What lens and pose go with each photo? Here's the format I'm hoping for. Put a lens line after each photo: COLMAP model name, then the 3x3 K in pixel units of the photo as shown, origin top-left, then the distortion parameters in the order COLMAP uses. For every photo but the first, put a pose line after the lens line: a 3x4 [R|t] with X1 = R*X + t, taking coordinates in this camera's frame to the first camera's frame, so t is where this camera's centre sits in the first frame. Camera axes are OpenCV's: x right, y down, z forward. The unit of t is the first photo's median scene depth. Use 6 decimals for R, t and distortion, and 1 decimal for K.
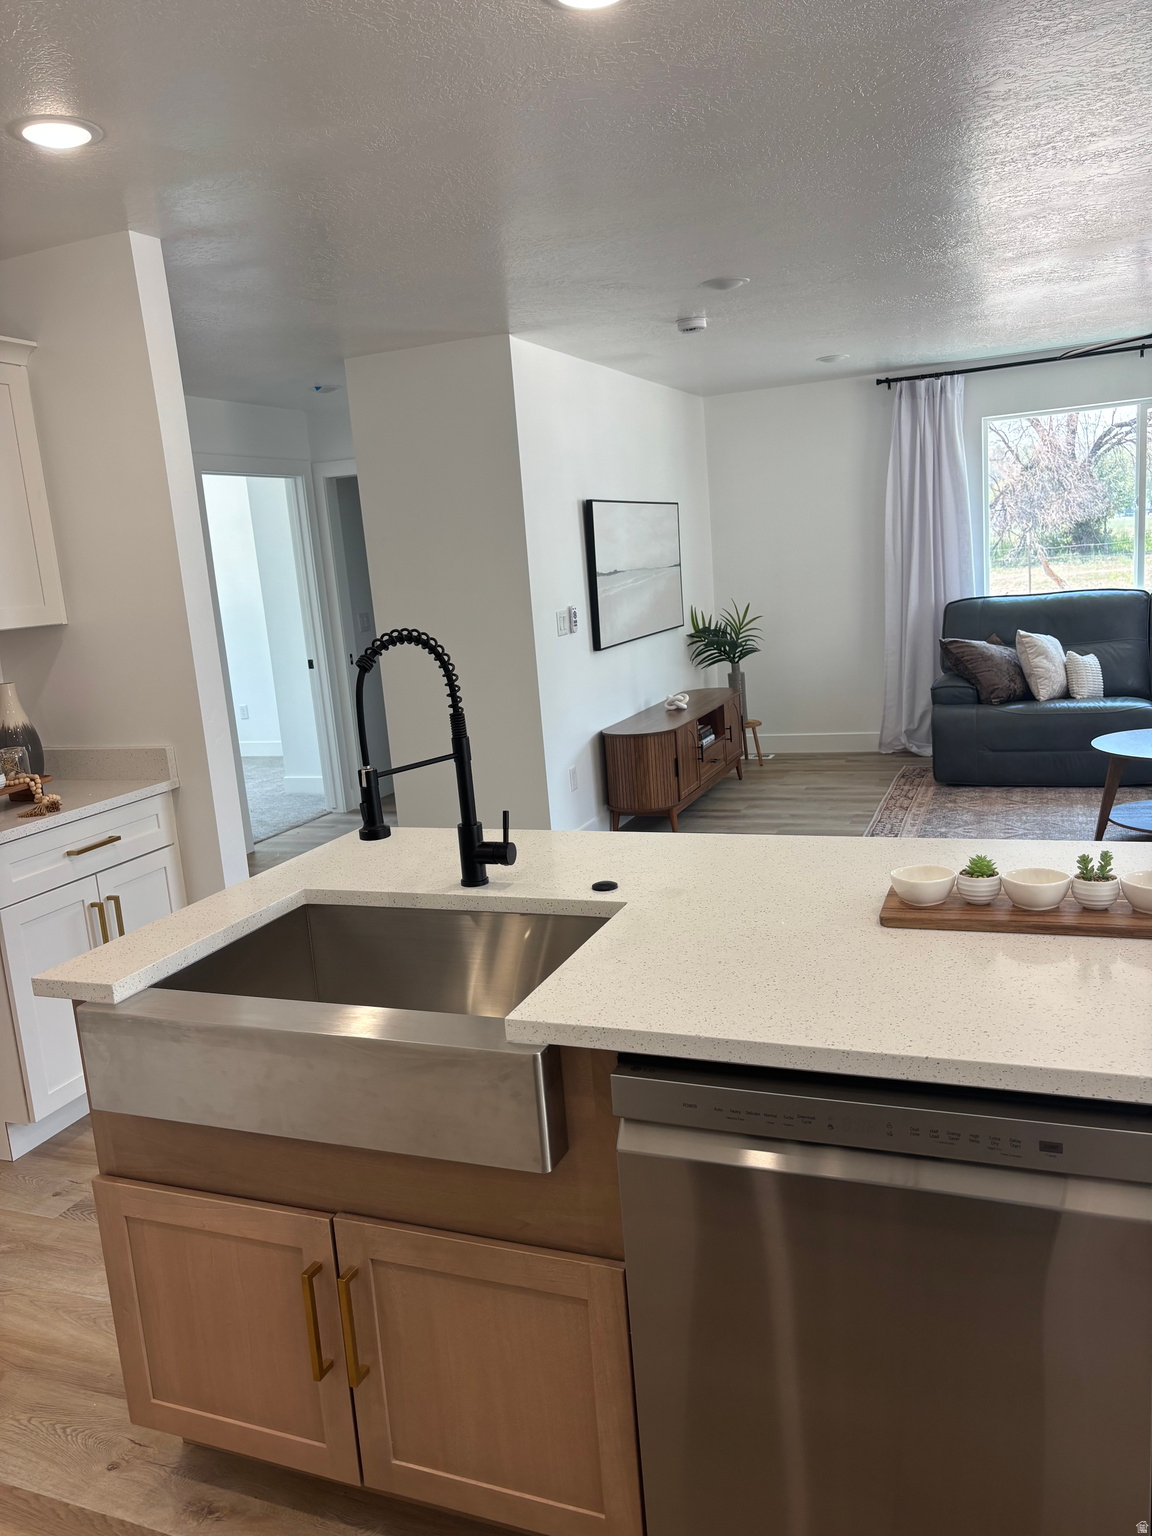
lens RADIAL K [[1156.2, 0, 576.0], [0, 1156.2, 768.0], [0, 0, 1]] dist [0.016704, 0.000253]
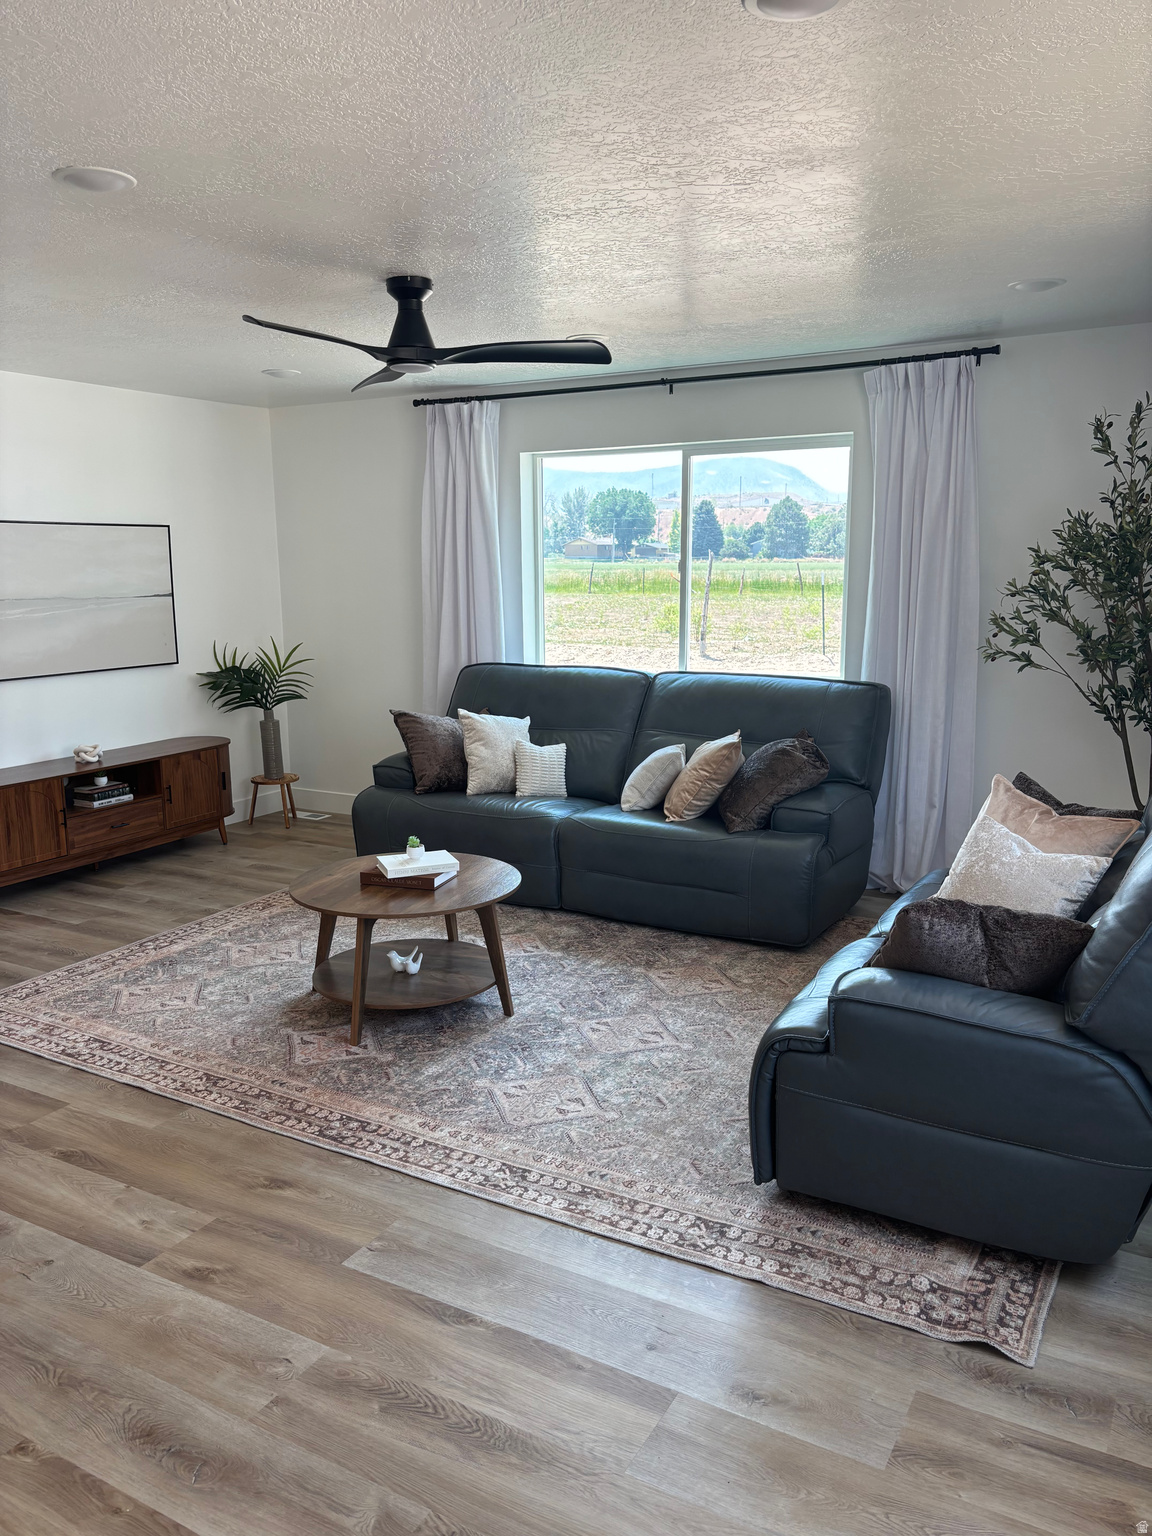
lens RADIAL K [[1156.2, 0, 576.0], [0, 1156.2, 768.0], [0, 0, 1]] dist [0.016704, 0.000253]
pose [[0.988640, 0.098091, -0.113880, 0.510490], [-0.097947, 0.995168, 0.006873, -0.081038], [0.114004, 0.004359, 0.993471, 0.159422]]
